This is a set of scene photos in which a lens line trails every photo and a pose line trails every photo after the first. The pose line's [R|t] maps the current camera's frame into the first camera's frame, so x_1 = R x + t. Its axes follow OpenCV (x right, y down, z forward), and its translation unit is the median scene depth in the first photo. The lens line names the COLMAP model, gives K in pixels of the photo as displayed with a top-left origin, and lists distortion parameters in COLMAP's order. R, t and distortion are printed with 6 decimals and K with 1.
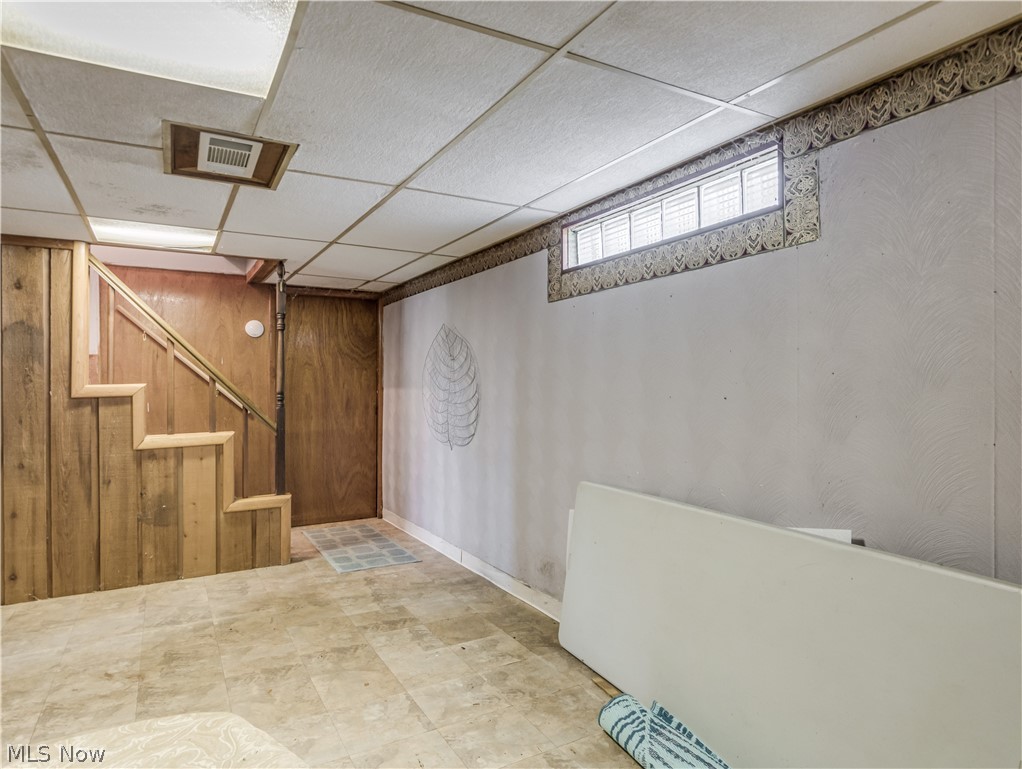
lens RADIAL K [[614.2, 0, 509.9], [0, 614.2, 383.6], [0, 0, 1]] dist [0.000019, -0.000018]
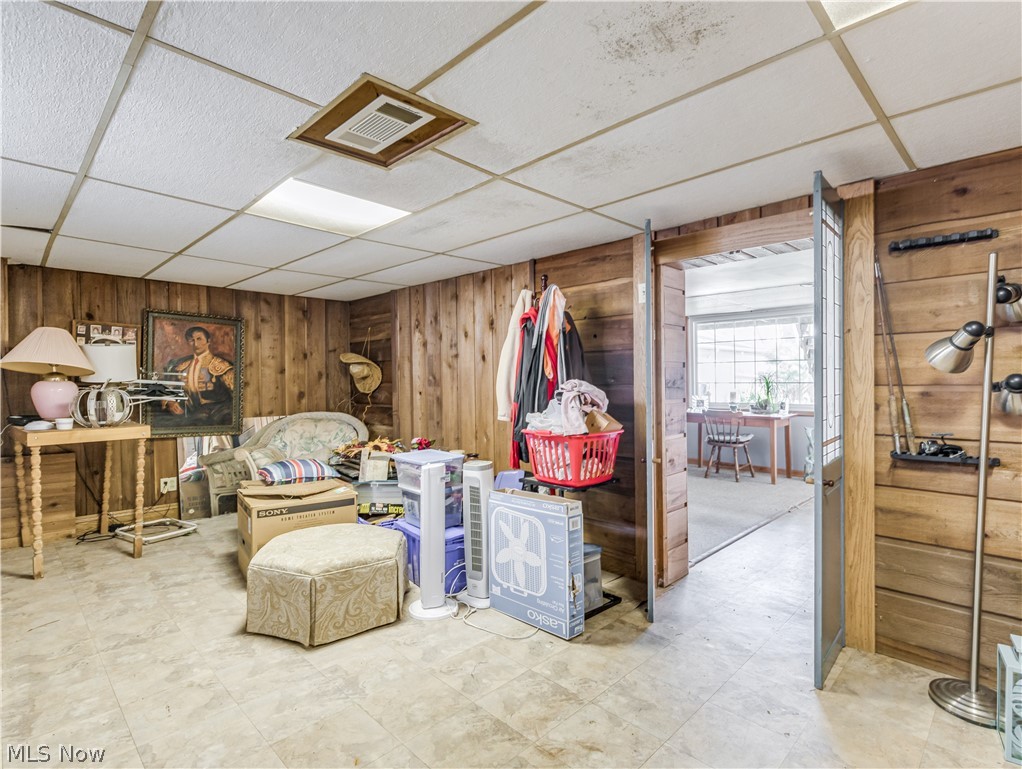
lens RADIAL K [[521.4, 0, 513.1], [0, 521.4, 384.6], [0, 0, 1]] dist [0.005471, 0.000738]
pose [[-0.962005, 0.014303, -0.272657, -0.415277], [0.011183, 0.999853, 0.012993, 0.006023], [0.272803, 0.009451, -0.962023, 1.731717]]
